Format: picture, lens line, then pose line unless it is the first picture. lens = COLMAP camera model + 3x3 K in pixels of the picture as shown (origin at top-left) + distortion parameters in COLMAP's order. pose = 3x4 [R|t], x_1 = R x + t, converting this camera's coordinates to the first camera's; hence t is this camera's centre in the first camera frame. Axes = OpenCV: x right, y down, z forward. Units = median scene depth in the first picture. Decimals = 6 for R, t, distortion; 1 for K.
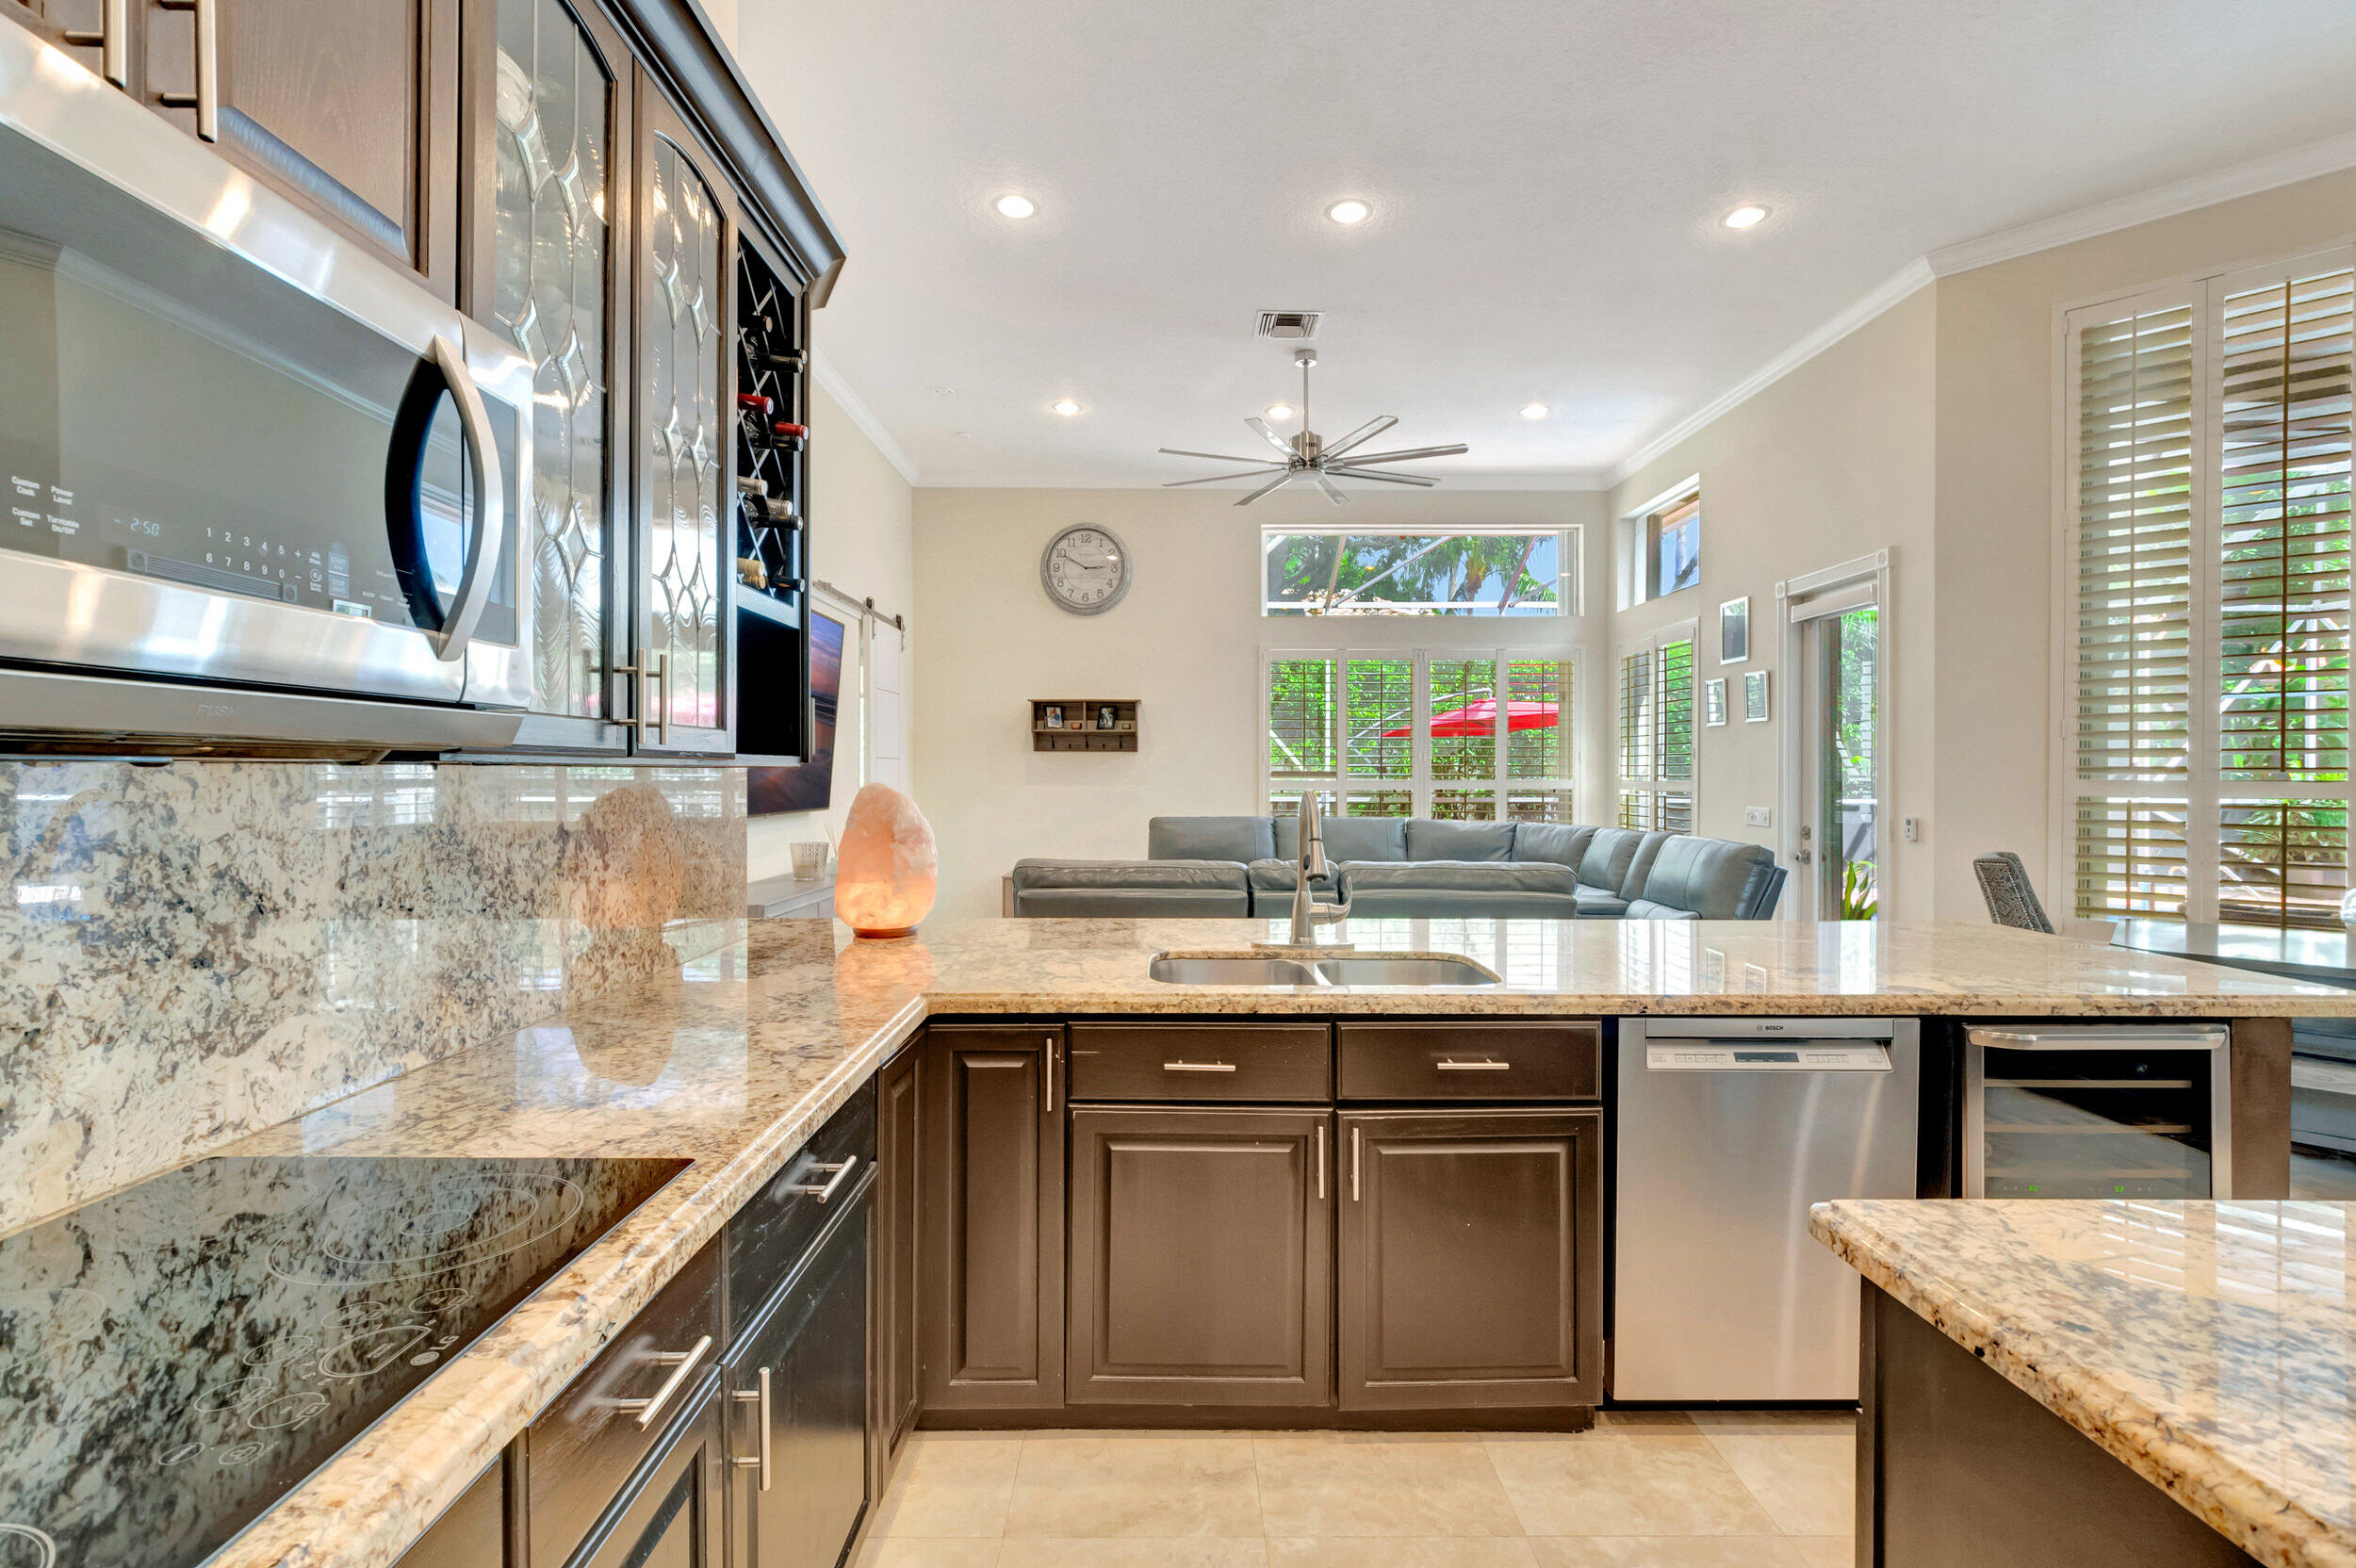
lens RADIAL K [[1047.4, 0, 1169.4], [0, 1047.4, 767.5], [0, 0, 1]] dist [-0.001413, -0.001049]
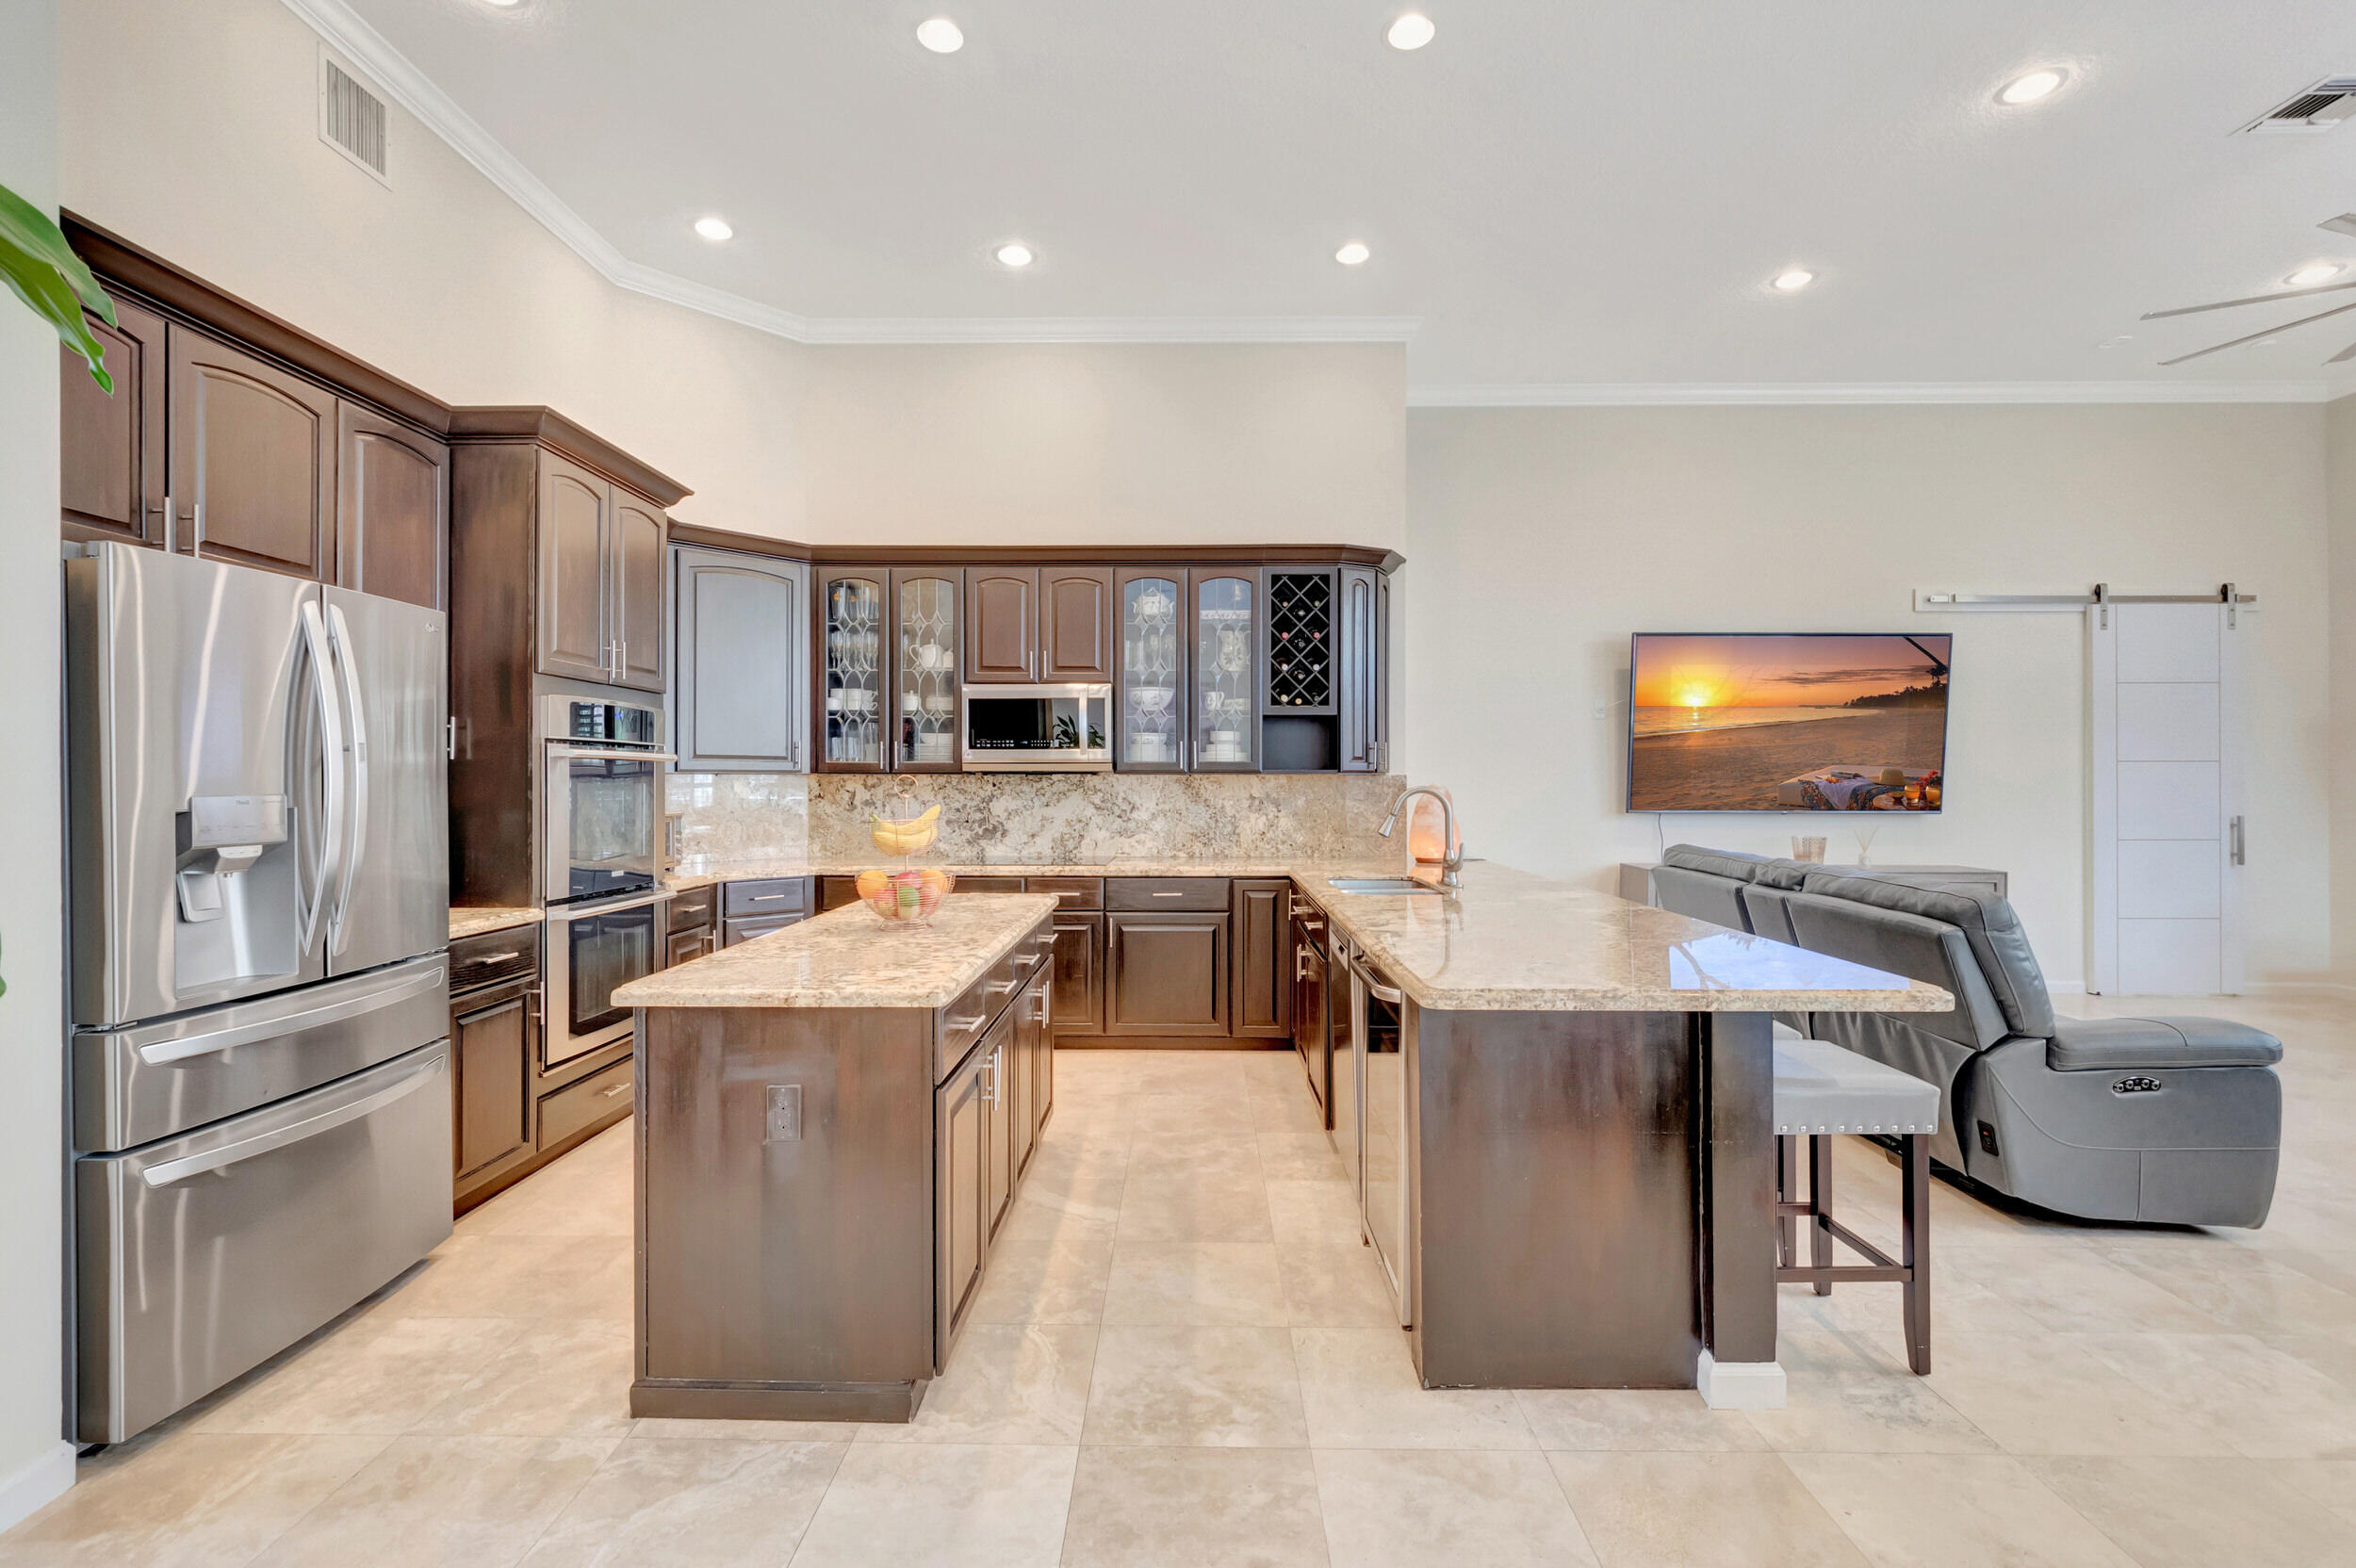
lens RADIAL K [[1047.4, 0, 1189.0], [0, 1047.4, 769.4], [0, 0, 1]] dist [-0.001413, -0.001049]
pose [[0.005937, -0.007391, -0.999955, 0.744740], [0.003271, 0.999967, -0.007372, 0.001870], [0.999977, -0.003227, 0.005961, 0.255133]]
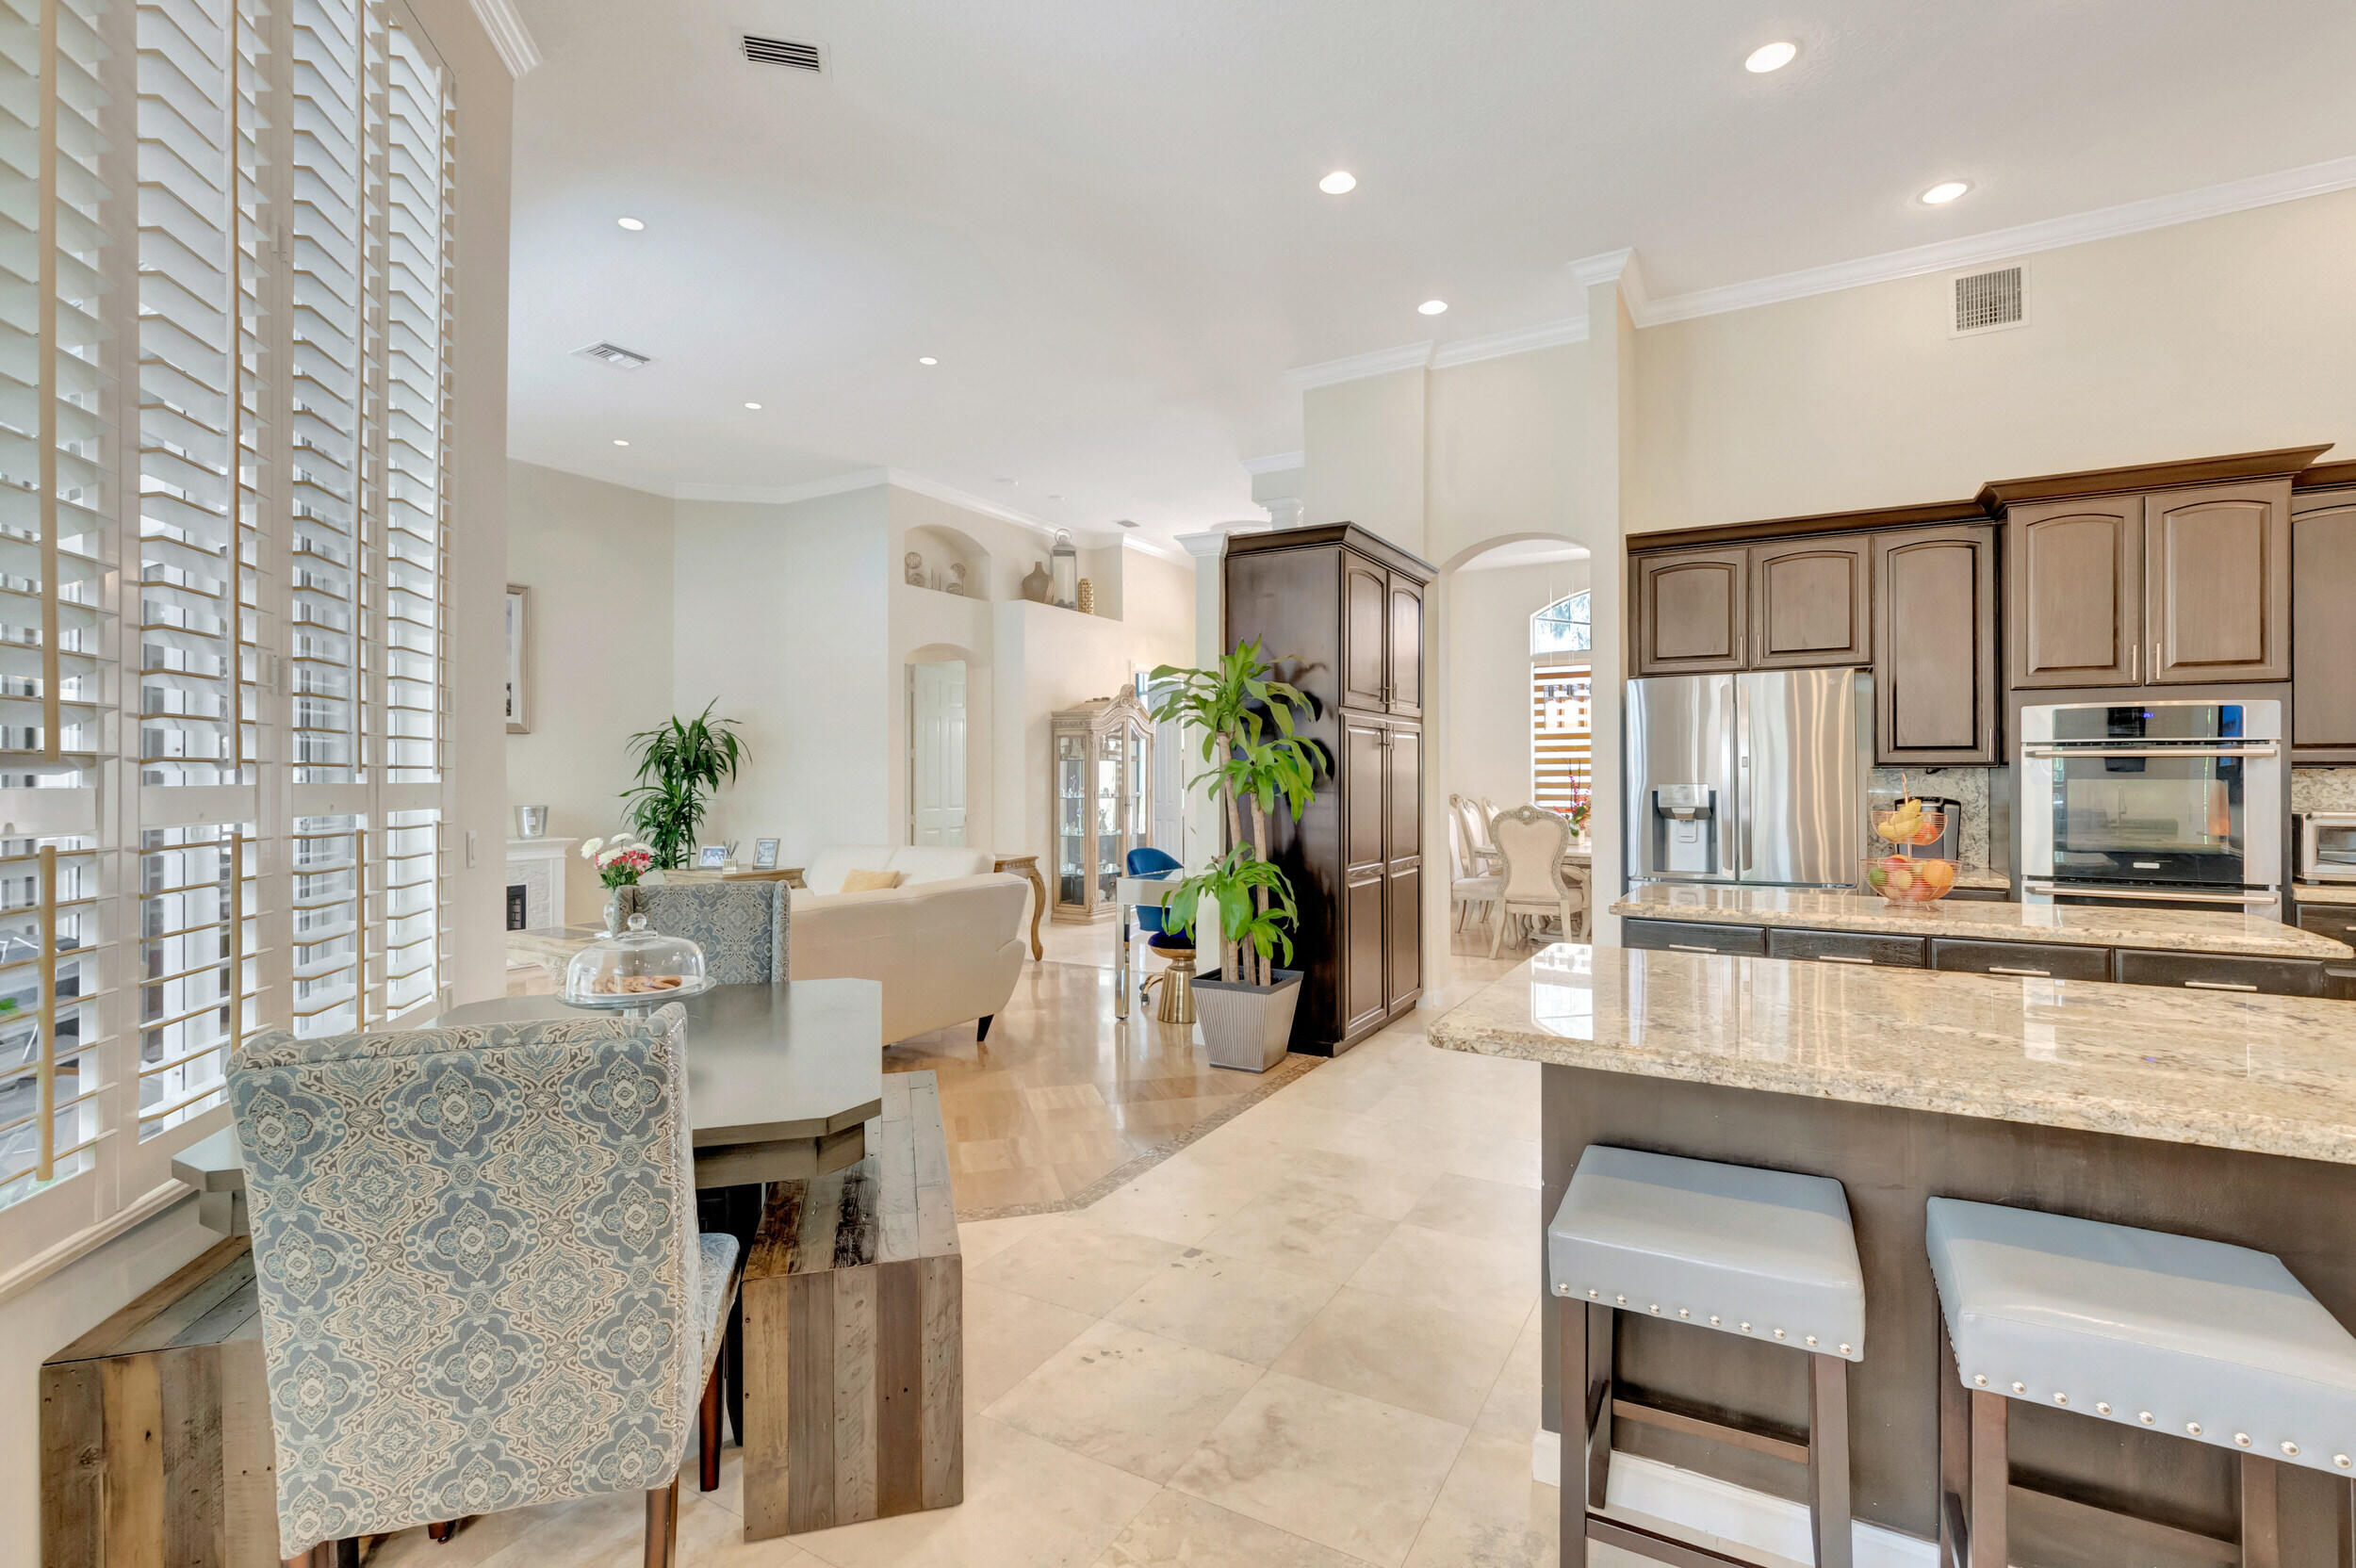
lens RADIAL K [[1047.4, 0, 1176.8], [0, 1047.4, 769.9], [0, 0, 1]] dist [-0.001413, -0.001049]
pose [[-0.873376, 0.004701, 0.487023, 0.326971], [0.000377, 0.999960, -0.008976, 0.004014], [-0.487046, -0.007656, -0.873343, 0.791292]]
